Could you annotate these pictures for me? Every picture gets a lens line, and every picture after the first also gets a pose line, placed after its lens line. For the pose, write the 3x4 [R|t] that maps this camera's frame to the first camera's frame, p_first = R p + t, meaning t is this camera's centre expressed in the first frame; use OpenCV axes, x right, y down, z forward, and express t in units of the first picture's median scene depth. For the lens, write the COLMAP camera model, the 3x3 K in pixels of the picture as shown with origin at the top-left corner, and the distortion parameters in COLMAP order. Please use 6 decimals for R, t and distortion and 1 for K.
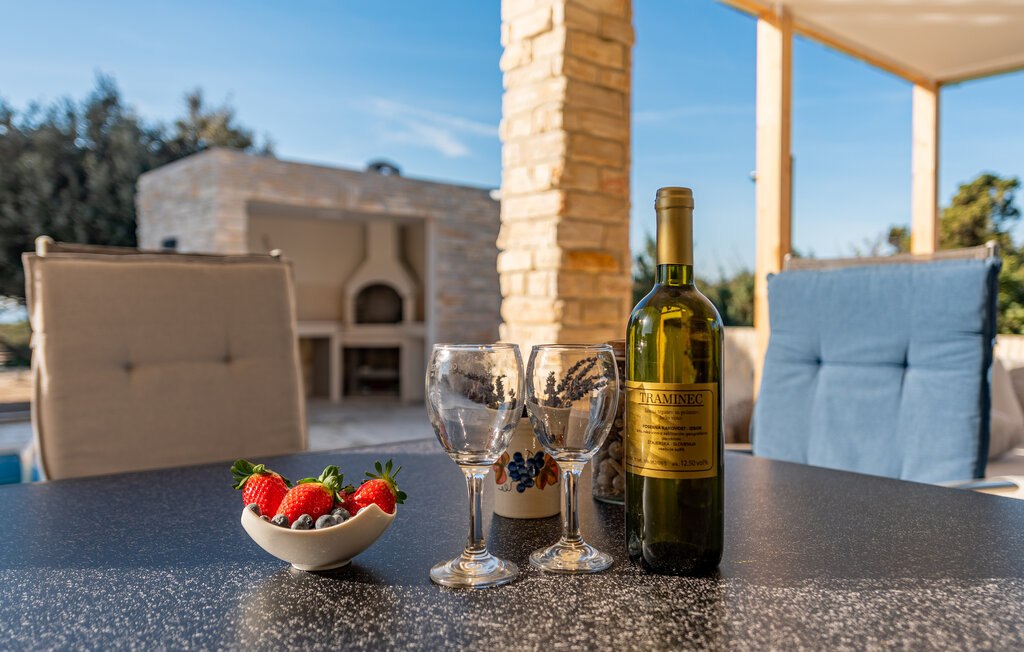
lens RADIAL K [[802.2, 0, 517.8], [0, 802.2, 325.8], [0, 0, 1]] dist [0.014046, -0.000668]
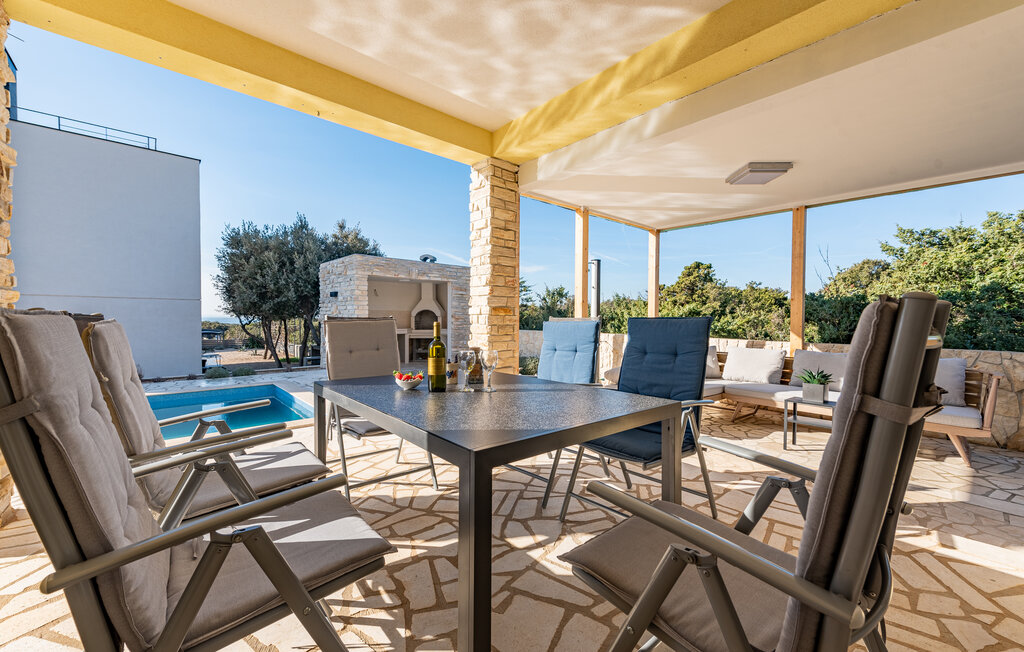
lens RADIAL K [[411.2, 0, 494.4], [0, 411.2, 323.2], [0, 0, 1]] dist [0.011172, -0.002308]
pose [[0.999951, -0.000328, -0.009902, 0.032810], [0.000261, 0.999977, -0.006760, -0.012296], [0.009904, 0.006757, 0.999928, -0.160712]]
